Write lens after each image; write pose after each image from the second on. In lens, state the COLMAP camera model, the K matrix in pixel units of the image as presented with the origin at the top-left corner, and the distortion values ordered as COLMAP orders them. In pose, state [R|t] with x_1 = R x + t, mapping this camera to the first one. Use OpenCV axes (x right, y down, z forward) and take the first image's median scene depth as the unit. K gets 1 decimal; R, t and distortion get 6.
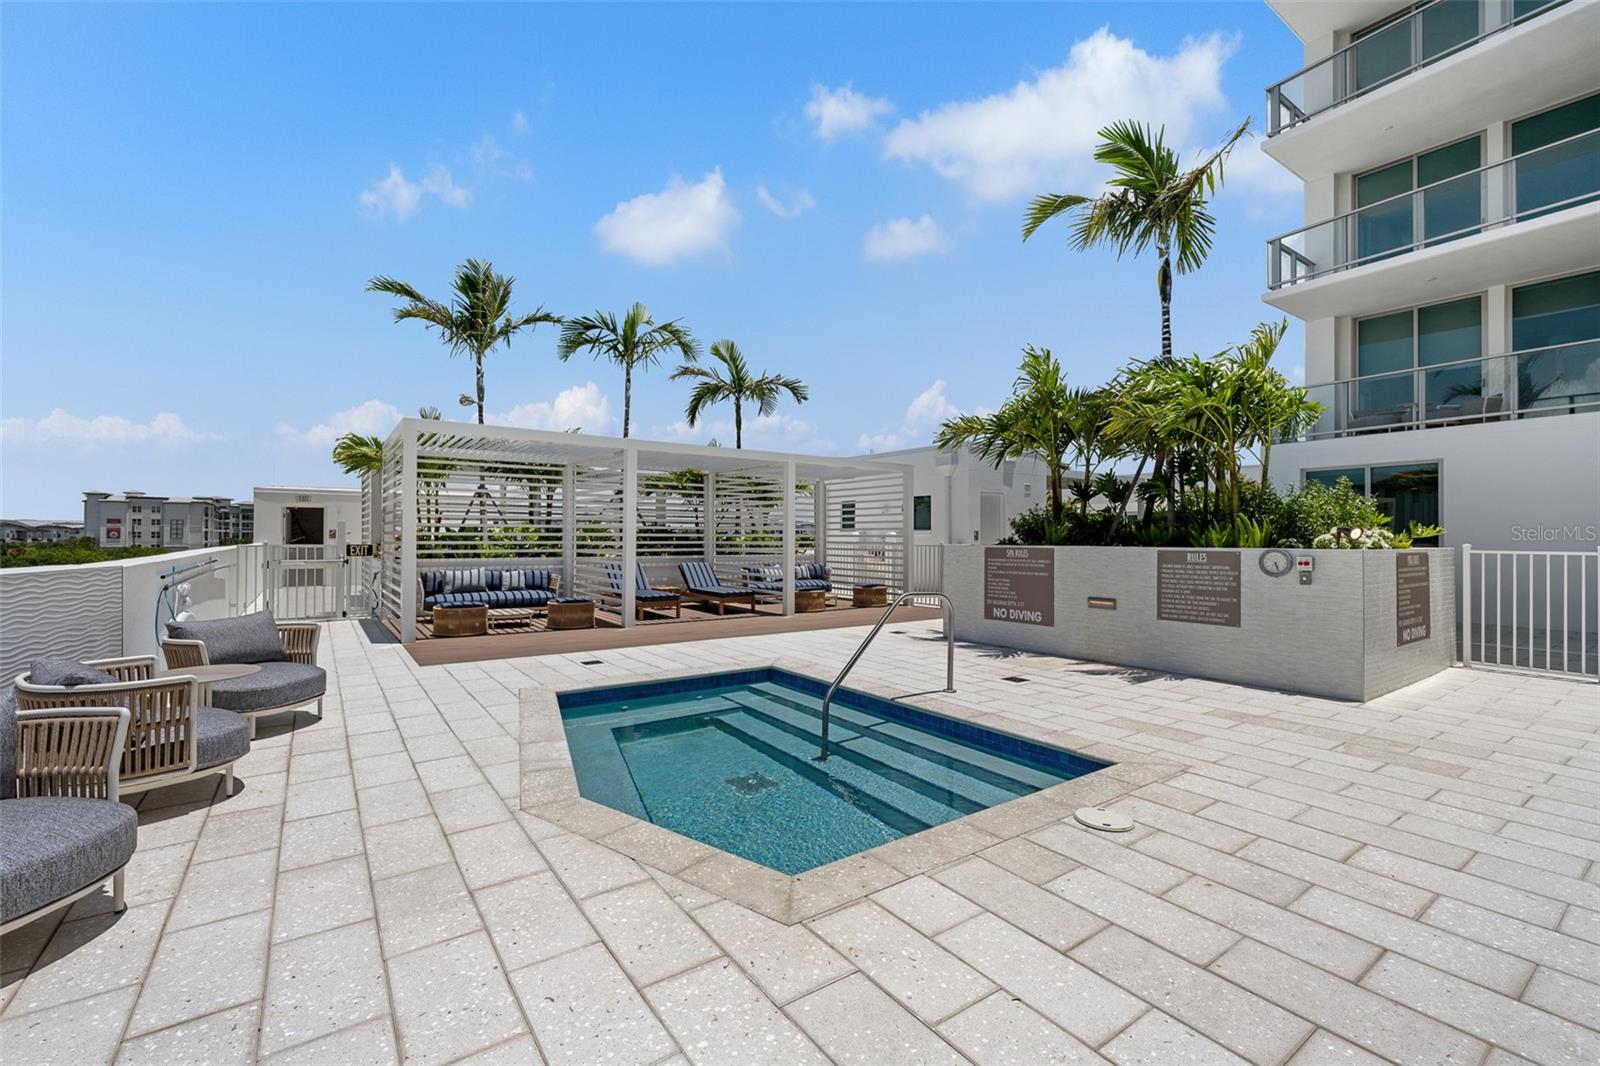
lens RADIAL K [[685.0, 0, 800.0], [0, 685.0, 533.0], [0, 0, 1]] dist [-0.003174, -0.000430]
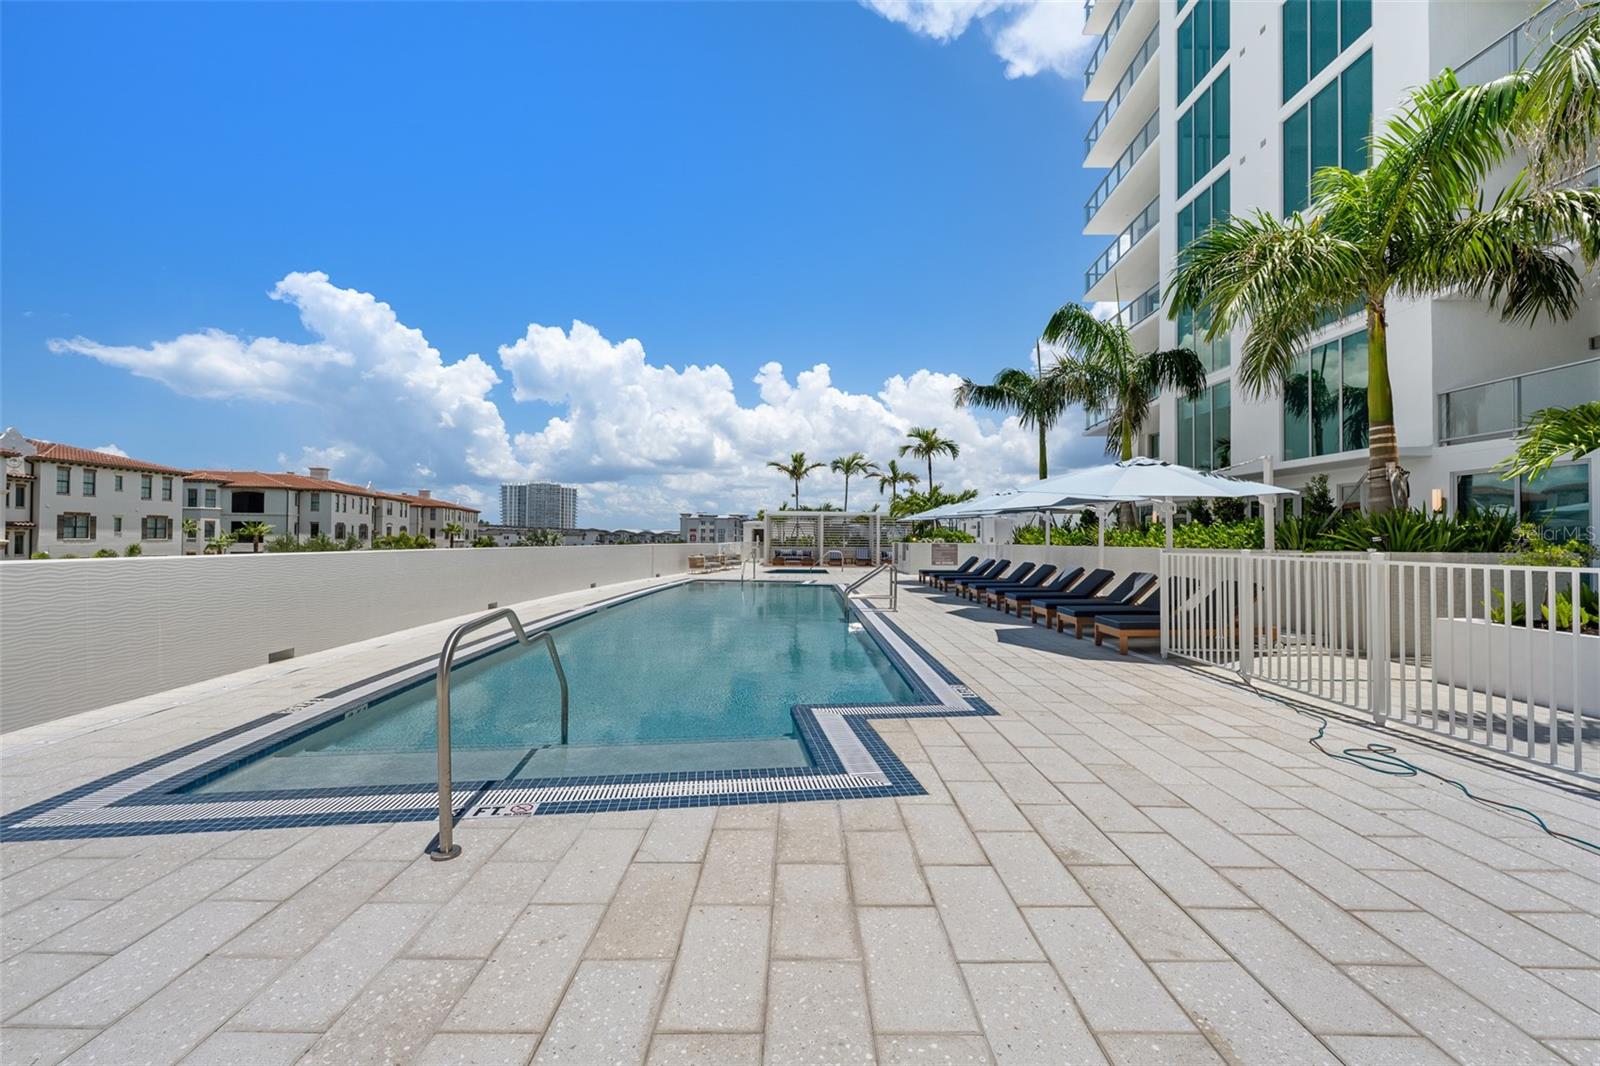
lens RADIAL K [[634.0, 0, 800.0], [0, 634.0, 533.0], [0, 0, 1]] dist [0.000061, -0.000212]
pose [[0.816298, -0.005962, -0.577600, 1.006573], [0.002887, 0.999976, -0.006241, -0.006183], [0.577623, 0.003427, 0.816296, -1.115089]]
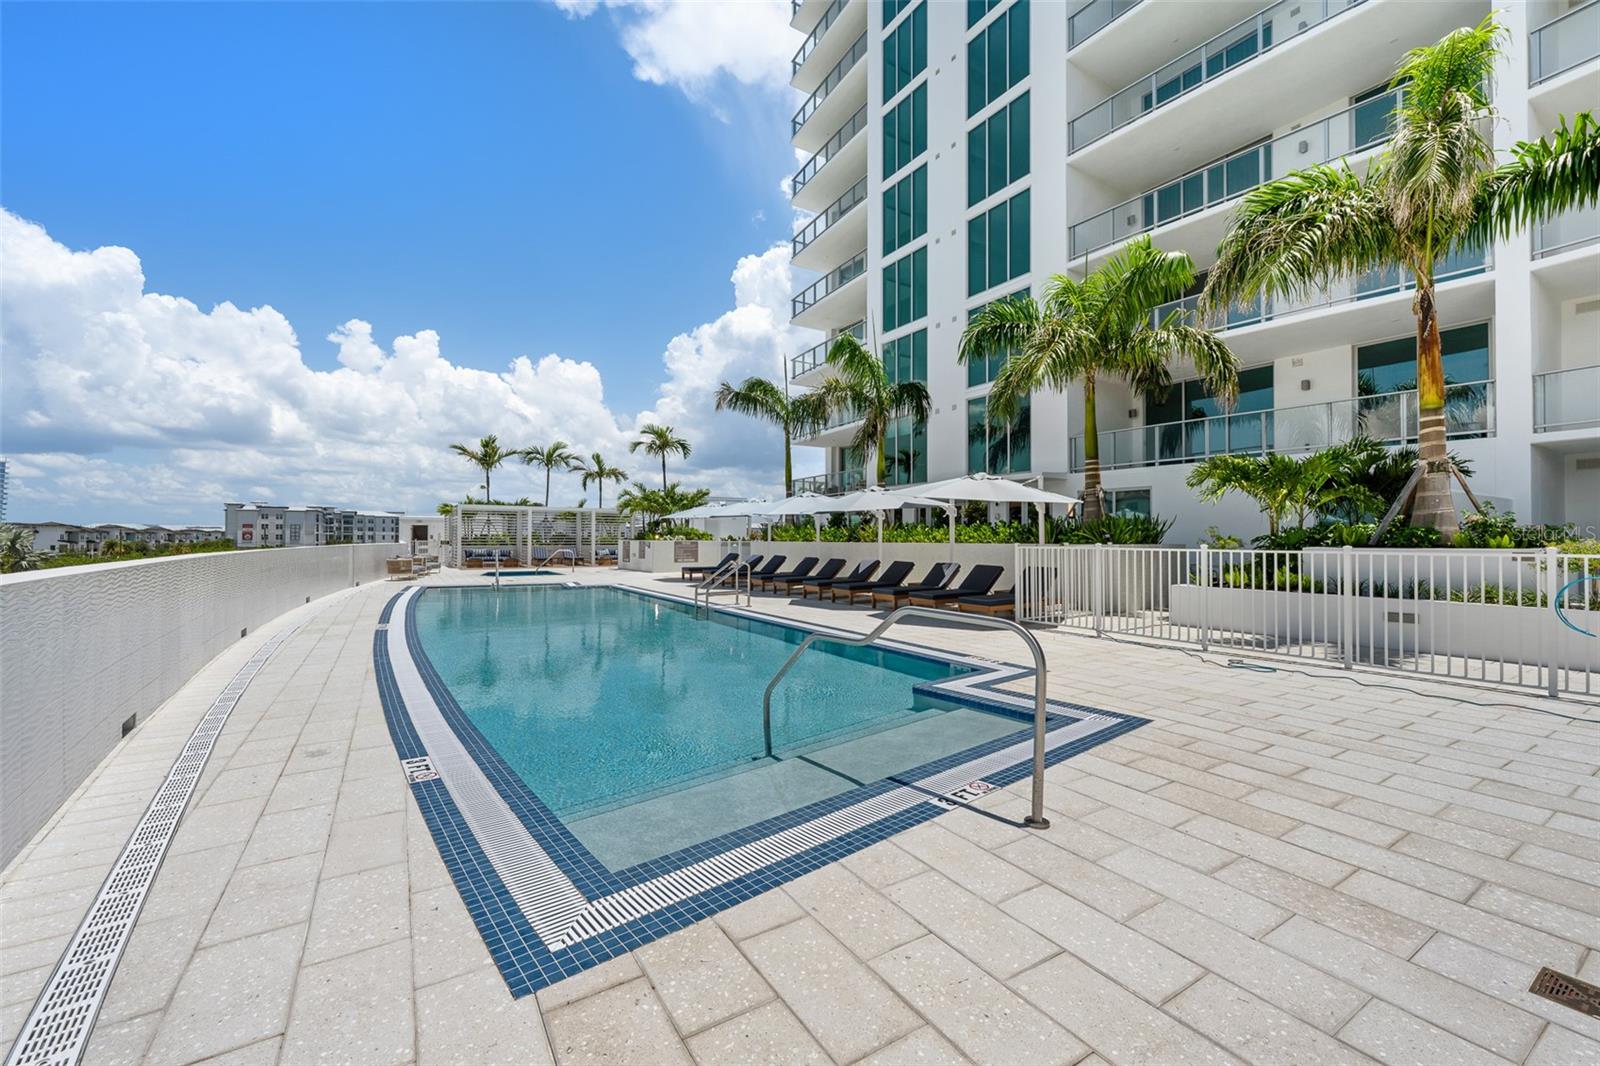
lens RADIAL K [[643.2, 0, 800.0], [0, 643.2, 533.0], [0, 0, 1]] dist [0.001182, 0.000048]
pose [[0.998389, -0.004272, -0.056584, 0.761735], [0.004311, 0.999991, 0.000559, -0.008838], [0.056581, -0.000802, 0.998398, -1.231264]]
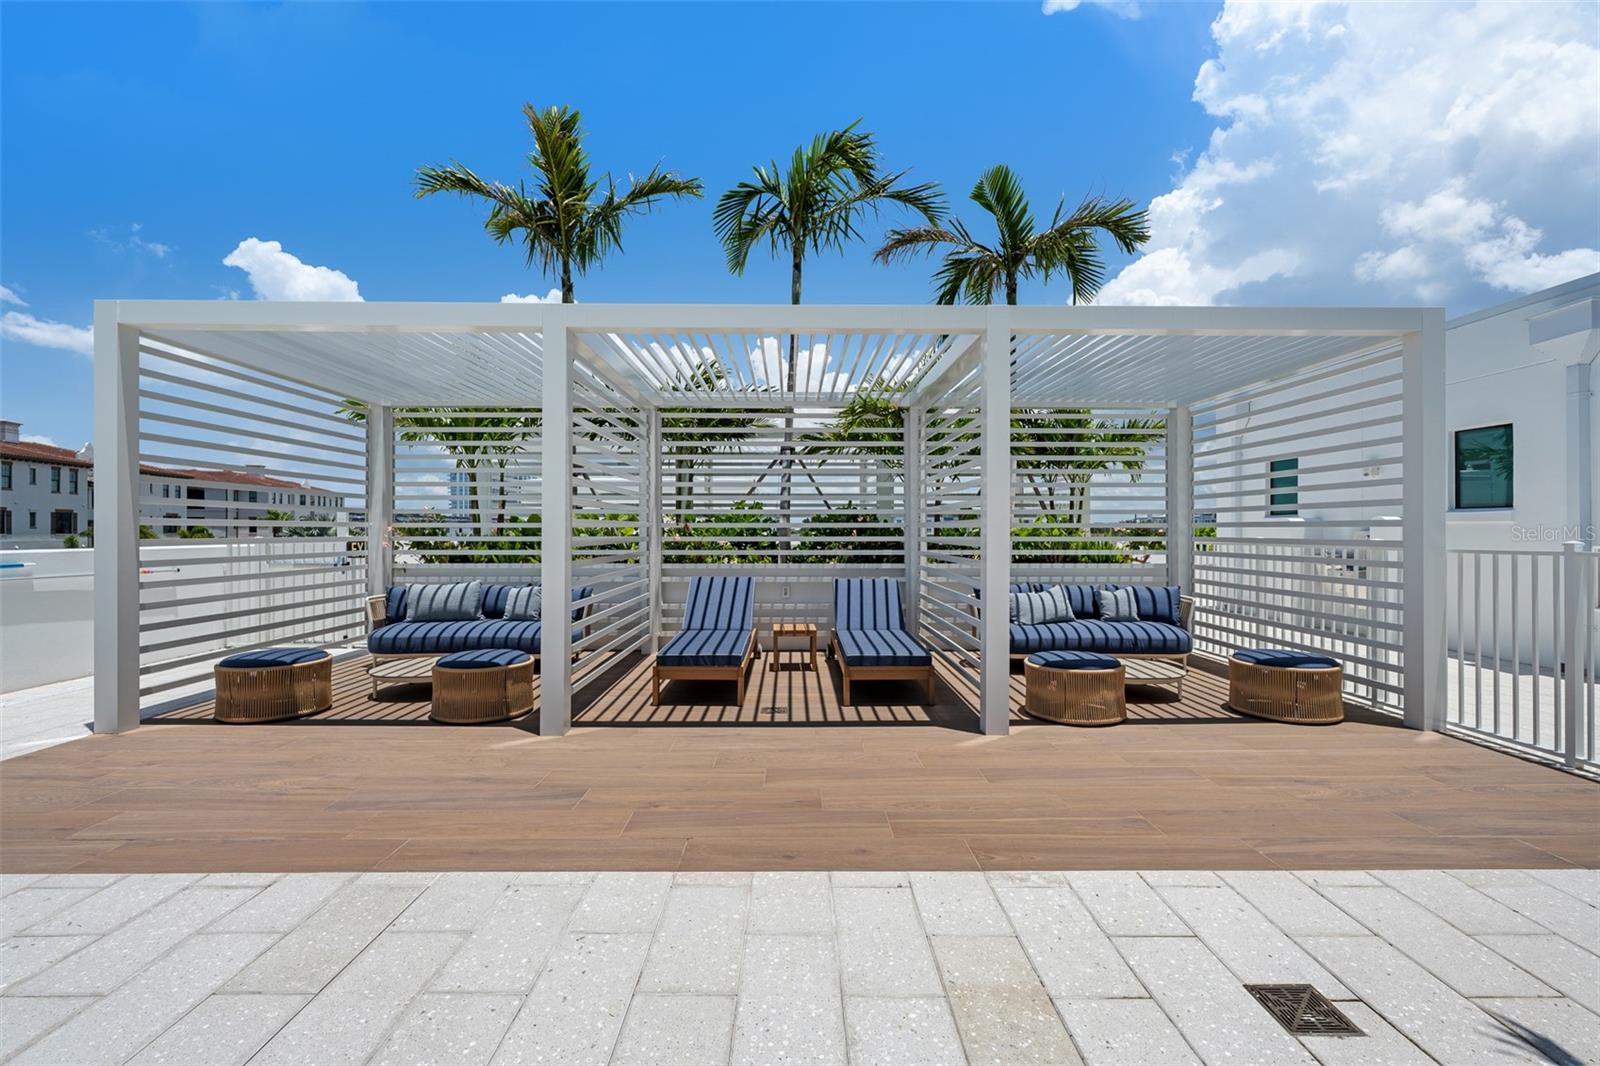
lens RADIAL K [[685.0, 0, 800.0], [0, 685.0, 533.0], [0, 0, 1]] dist [-0.003174, -0.000430]
pose [[0.818564, -0.002937, -0.574407, 0.089142], [0.007979, 0.999949, 0.006258, 0.004928], [0.574359, -0.009706, 0.818546, 0.490072]]
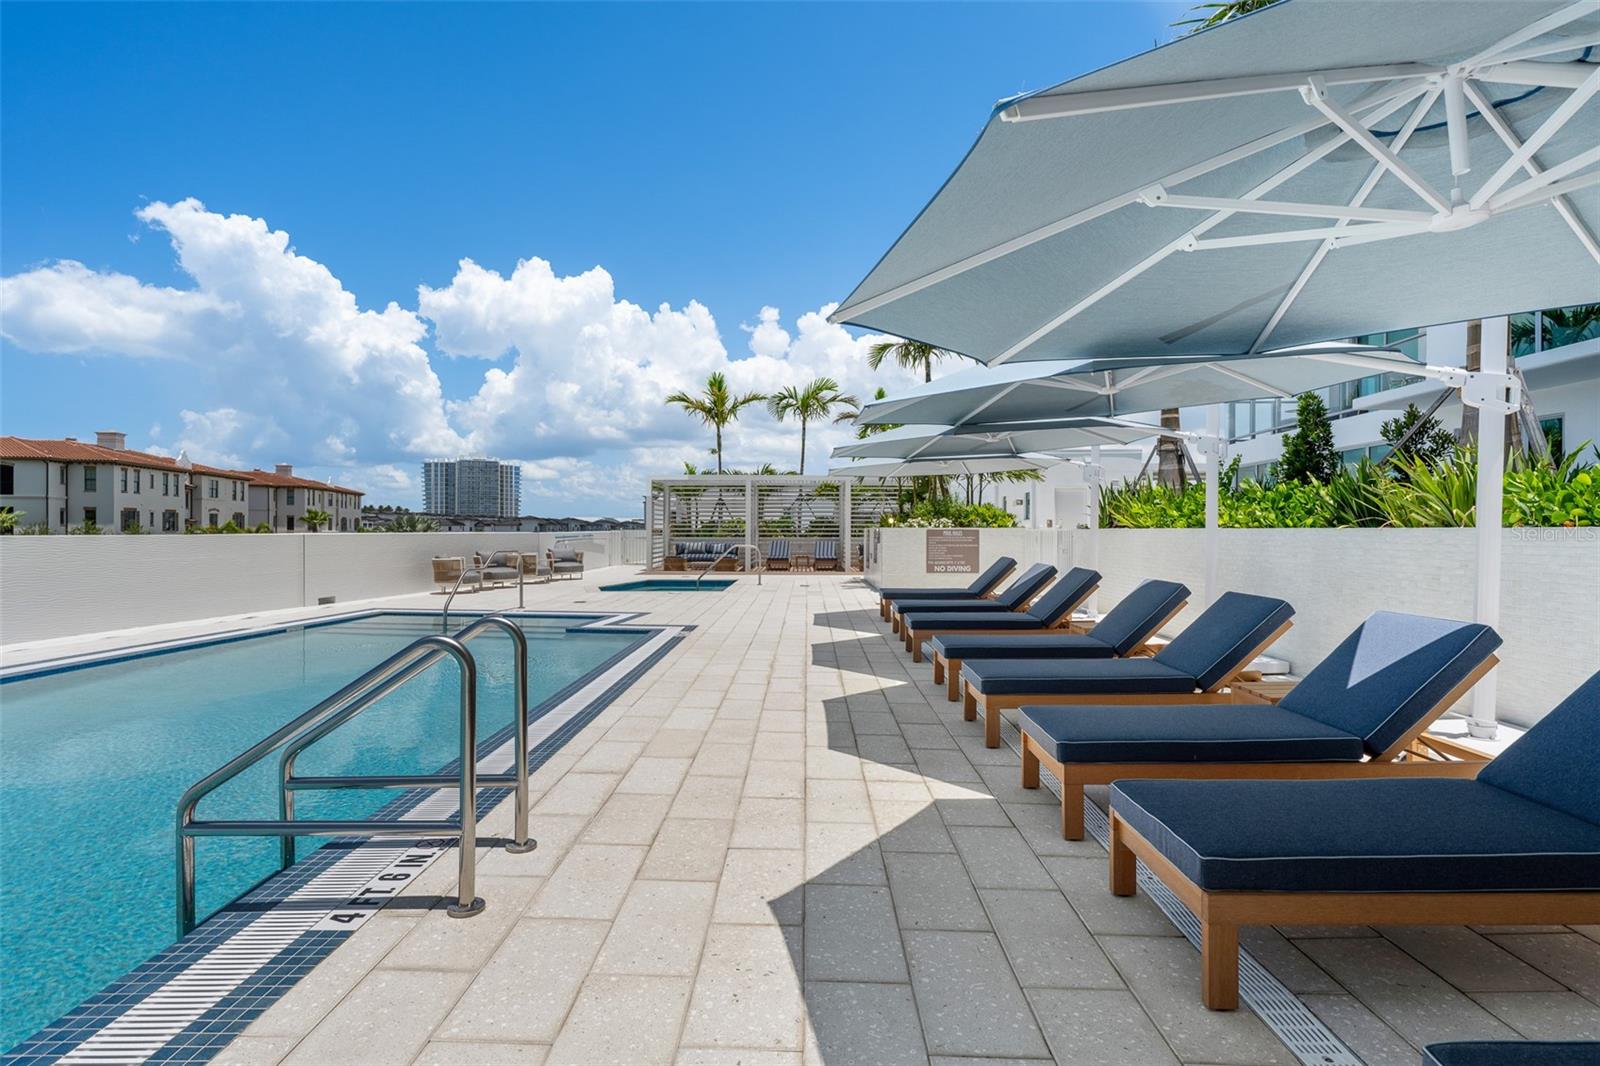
lens RADIAL K [[796.4, 0, 800.0], [0, 796.4, 533.0], [0, 0, 1]] dist [-0.000563, -0.000070]
pose [[0.808530, -0.002327, -0.588451, 0.804381], [0.009343, 0.999917, 0.008884, 0.006070], [0.588381, -0.012681, 0.808484, -0.497526]]
